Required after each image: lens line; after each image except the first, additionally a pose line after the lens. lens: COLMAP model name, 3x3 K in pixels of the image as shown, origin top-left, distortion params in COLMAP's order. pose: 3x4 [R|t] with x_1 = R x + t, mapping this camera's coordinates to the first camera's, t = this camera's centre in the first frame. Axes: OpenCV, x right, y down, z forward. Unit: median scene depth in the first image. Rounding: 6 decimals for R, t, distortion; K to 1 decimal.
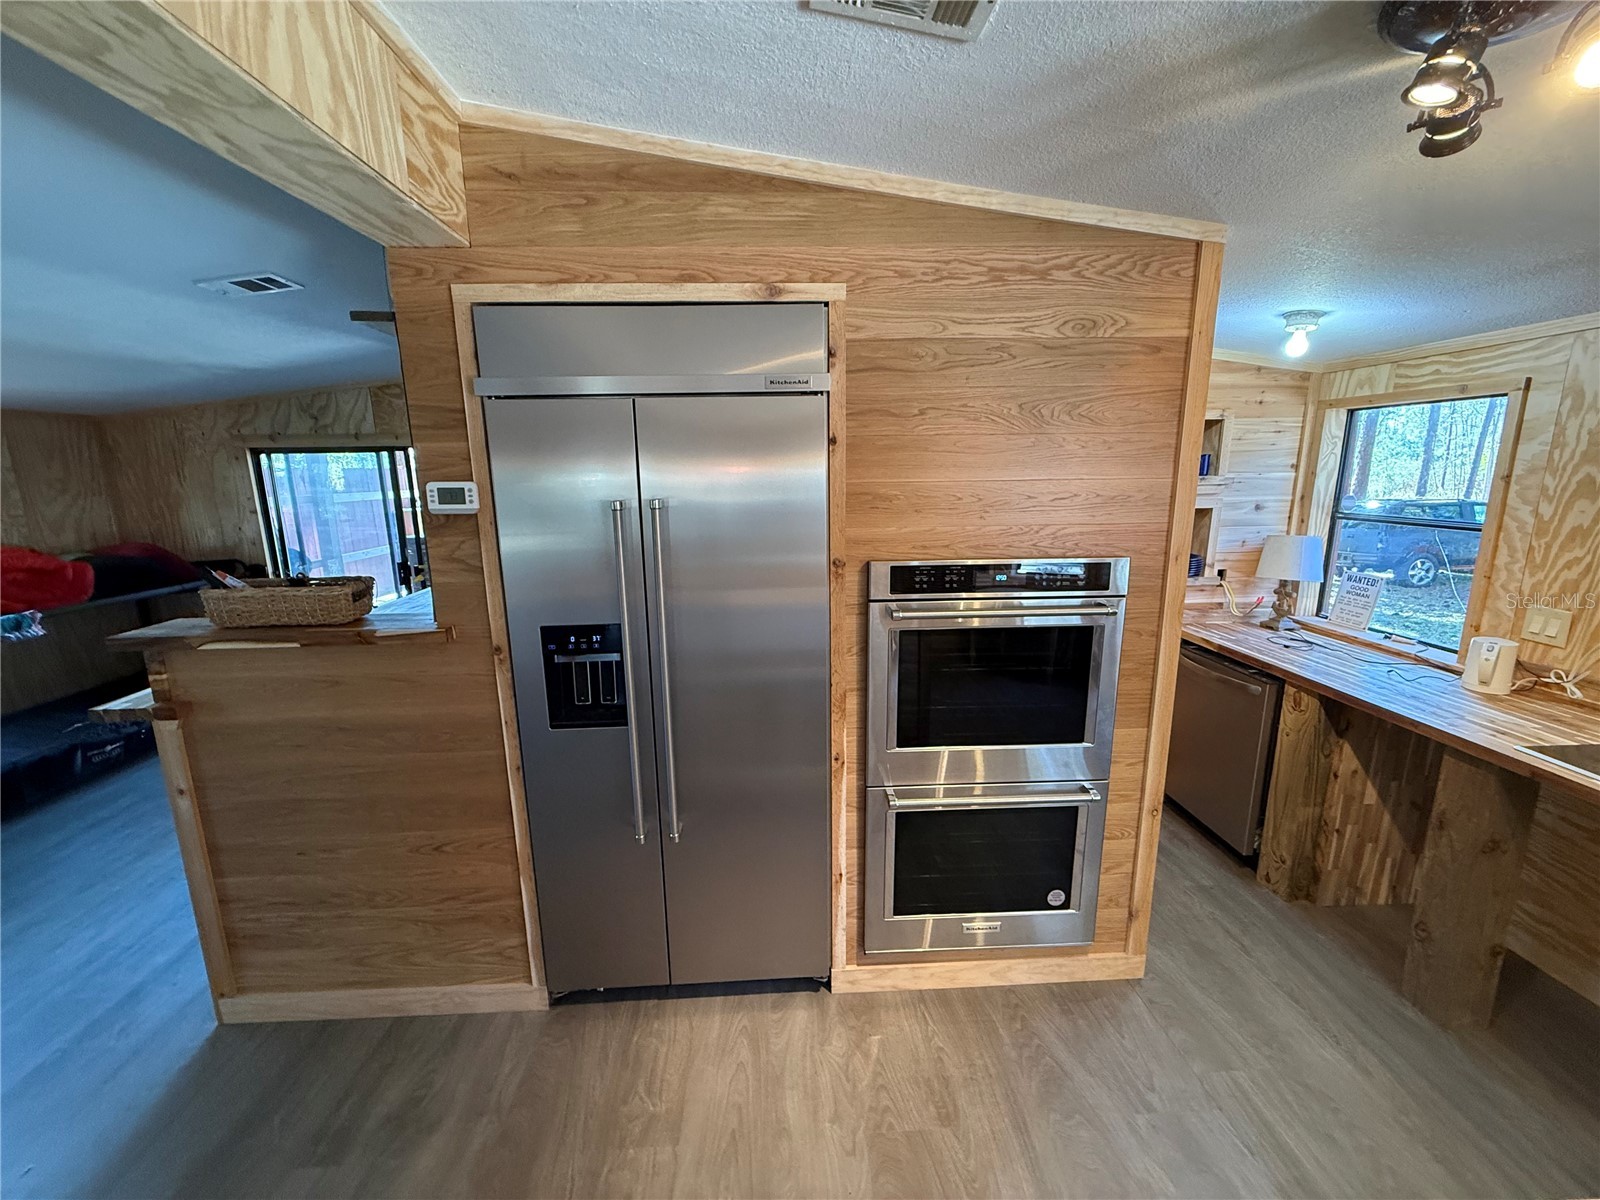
lens RADIAL K [[639.9, 0, 797.8], [0, 639.9, 595.7], [0, 0, 1]] dist [-0.001269, 0.000648]
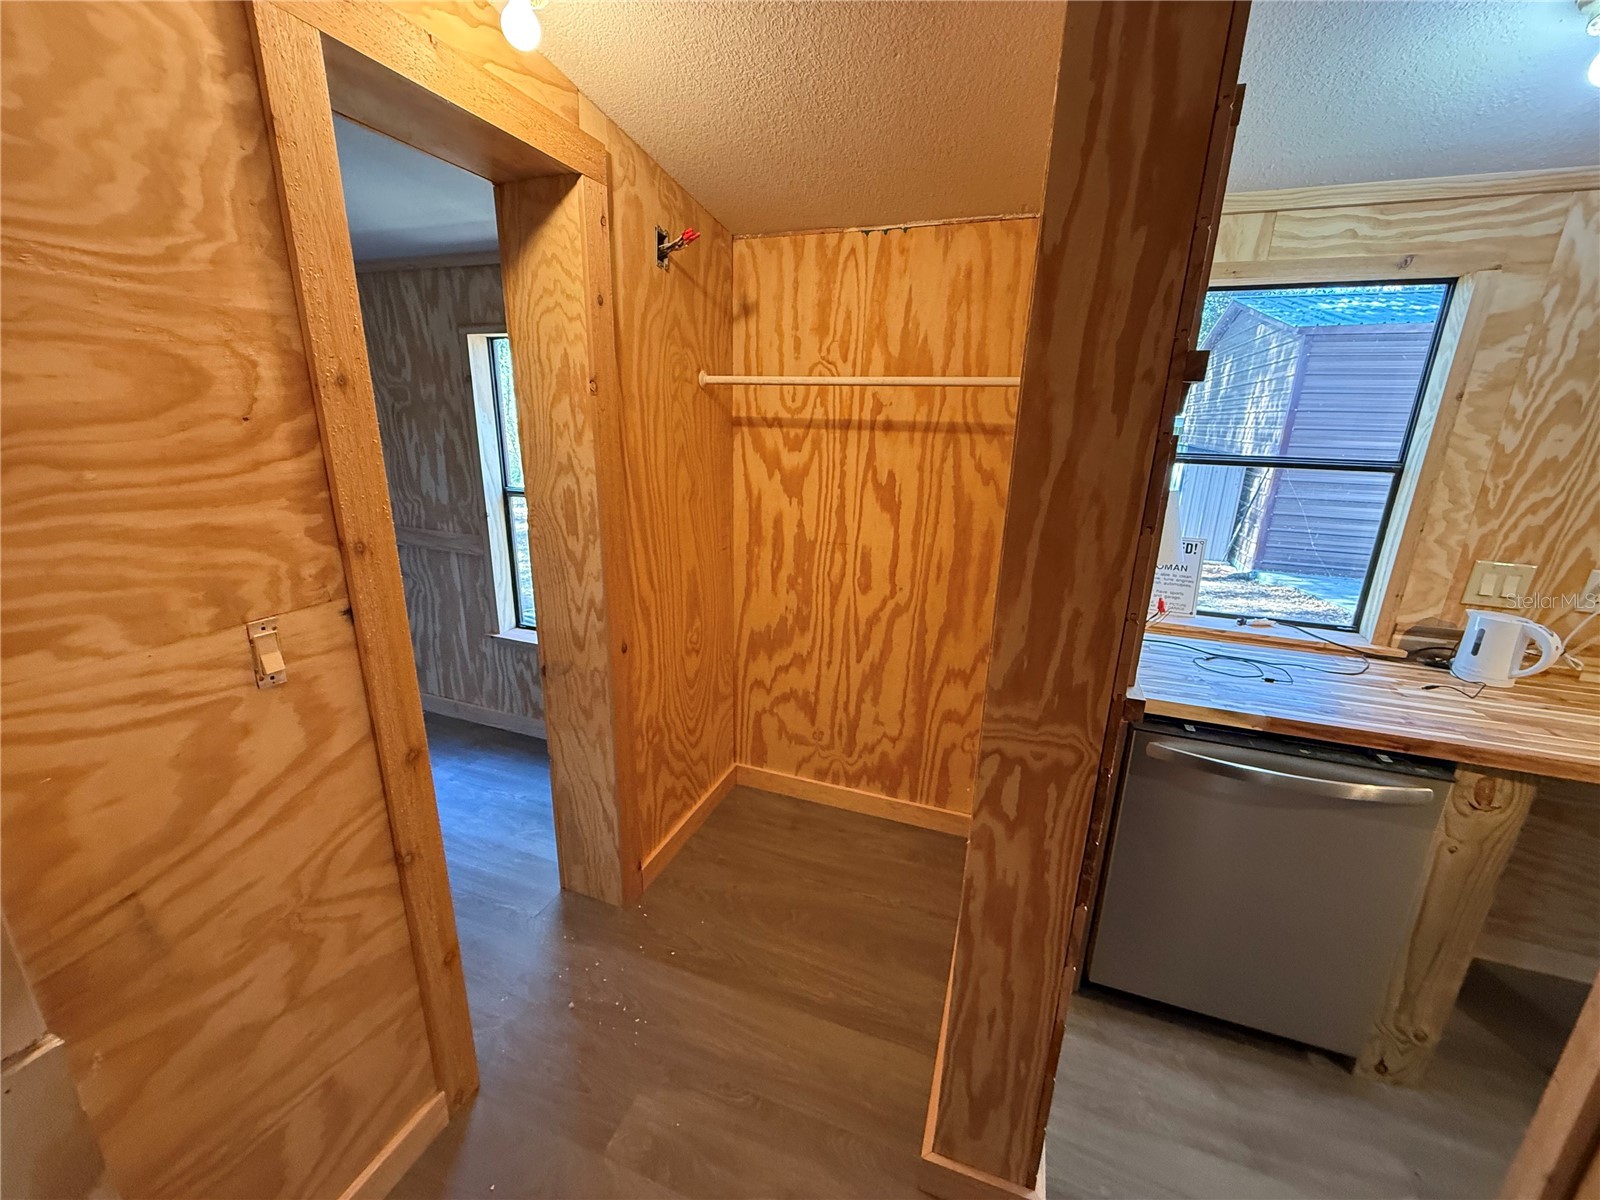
lens RADIAL K [[639.9, 0, 799.7], [0, 639.9, 598.5], [0, 0, 1]] dist [-0.001269, 0.000648]
pose [[0.393513, -0.228413, 0.890491, 0.102912], [0.148576, 0.971710, 0.183589, -0.216885], [-0.907233, 0.060062, 0.416317, 1.472620]]
